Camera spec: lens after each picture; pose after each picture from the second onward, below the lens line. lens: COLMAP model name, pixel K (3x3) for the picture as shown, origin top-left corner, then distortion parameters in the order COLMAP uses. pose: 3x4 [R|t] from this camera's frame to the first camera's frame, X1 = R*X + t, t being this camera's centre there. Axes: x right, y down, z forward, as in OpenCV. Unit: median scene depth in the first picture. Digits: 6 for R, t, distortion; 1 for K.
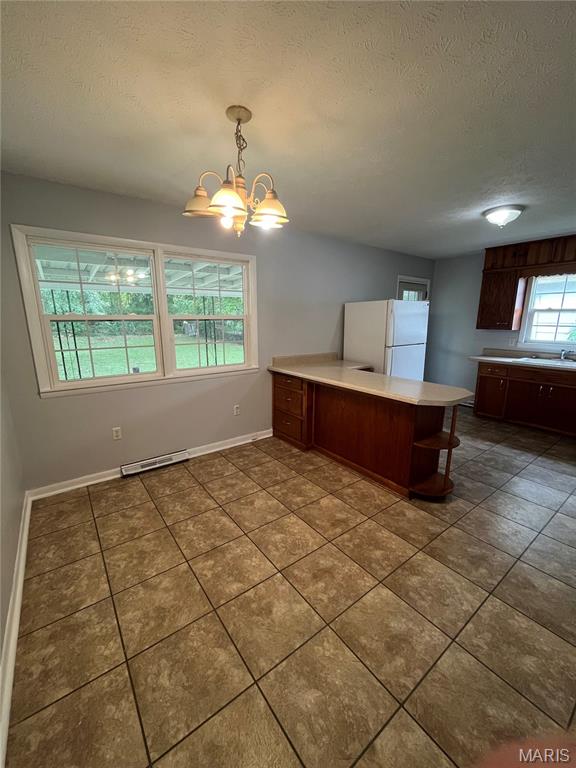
lens RADIAL K [[311.7, 0, 289.8], [0, 311.7, 385.0], [0, 0, 1]] dist [-0.002483, -0.000557]
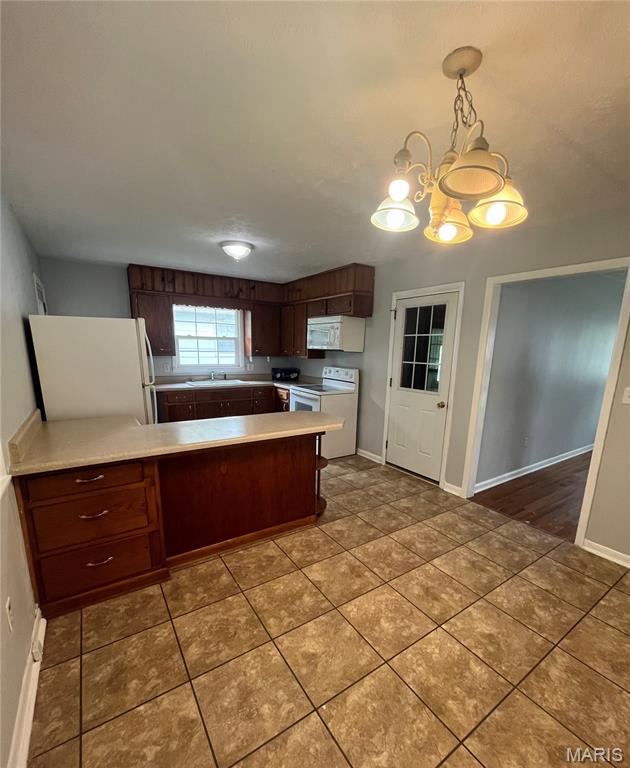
lens RADIAL K [[342.9, 0, 316.8], [0, 342.9, 421.2], [0, 0, 1]] dist [-0.001026, -0.000356]
pose [[0.056650, -0.215726, 0.974809, -0.513235], [0.189865, 0.960887, 0.201611, -0.147733], [-0.980175, 0.173661, 0.095393, 0.644812]]
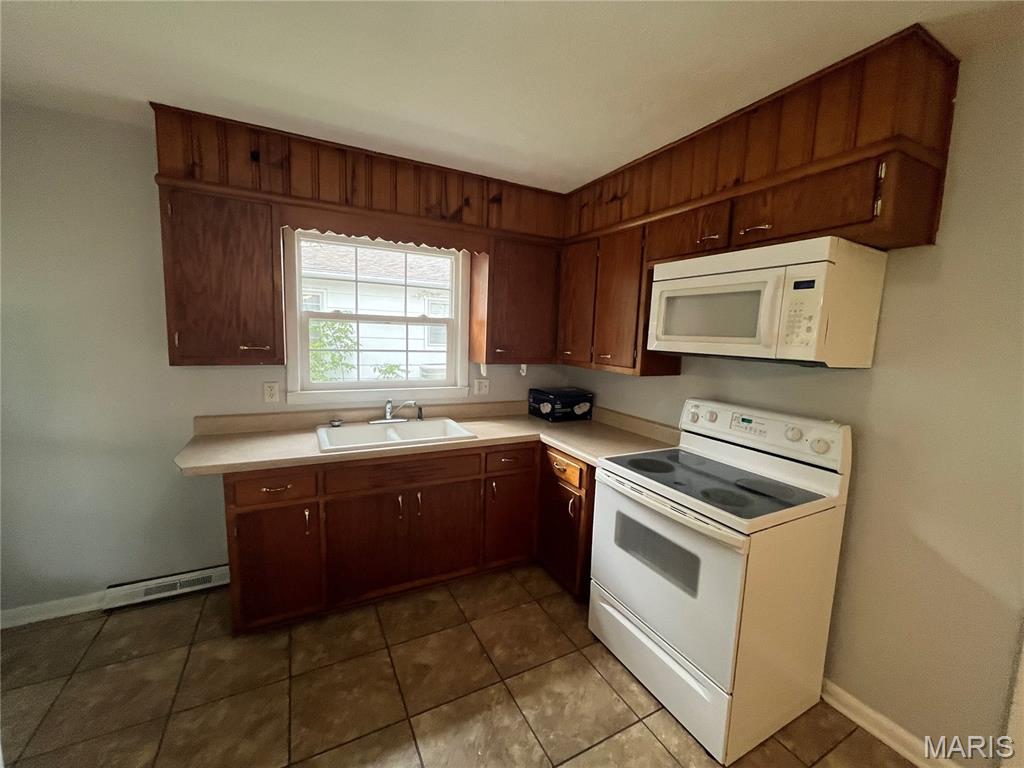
lens RADIAL K [[415.6, 0, 512.8], [0, 415.6, 380.7], [0, 0, 1]] dist [-0.002483, -0.000557]
pose [[0.156839, -0.110877, 0.981381, 0.357892], [0.177735, 0.980624, 0.082387, -0.200785], [-0.971500, 0.161504, 0.173506, 0.869957]]
